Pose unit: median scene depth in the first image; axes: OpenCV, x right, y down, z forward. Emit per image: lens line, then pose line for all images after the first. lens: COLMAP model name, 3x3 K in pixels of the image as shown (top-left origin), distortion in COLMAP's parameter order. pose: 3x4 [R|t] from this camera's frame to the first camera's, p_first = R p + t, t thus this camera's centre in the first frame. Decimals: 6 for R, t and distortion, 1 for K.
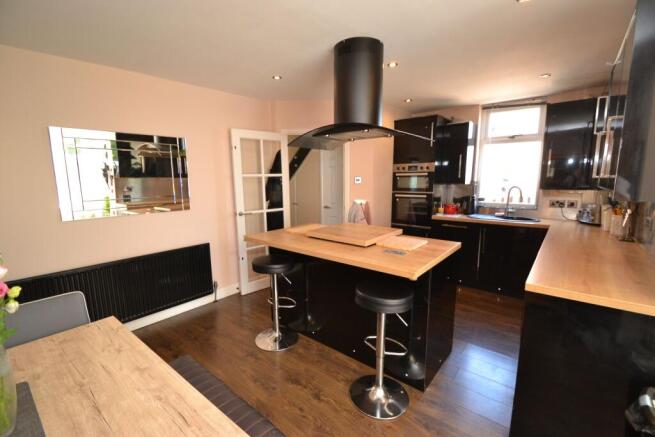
lens RADIAL K [[292.6, 0, 320.4], [0, 292.6, 221.0], [0, 0, 1]] dist [-0.001192, -0.001243]
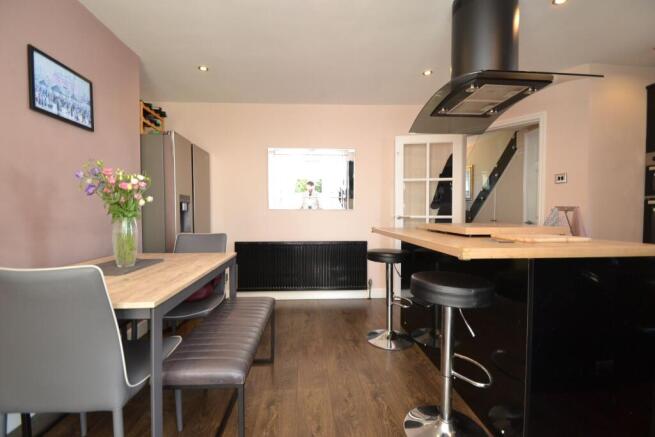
lens RADIAL K [[292.6, 0, 324.9], [0, 292.6, 218.7], [0, 0, 1]] dist [-0.001192, -0.001243]
pose [[0.688276, 0.023093, -0.725081, 0.285579], [-0.121884, 0.988966, -0.084200, 0.098232], [0.715137, 0.146328, 0.683497, 0.125759]]
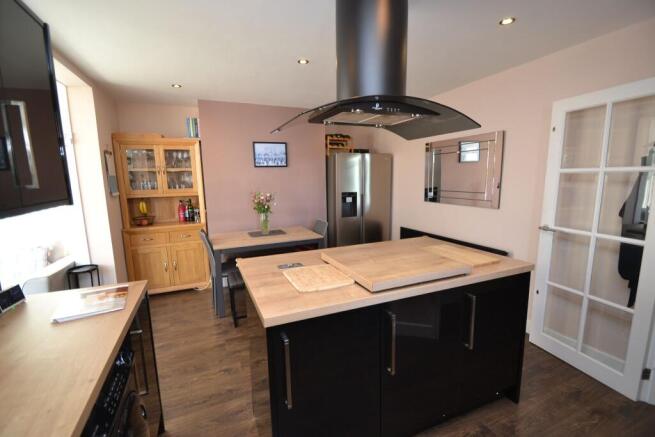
lens RADIAL K [[292.6, 0, 323.9], [0, 292.6, 221.7], [0, 0, 1]] dist [-0.001192, -0.001243]
pose [[-0.457015, 0.151063, -0.876537, 0.553870], [-0.117274, 0.966635, 0.227736, -0.131973], [0.881694, 0.206874, -0.424050, 0.834085]]
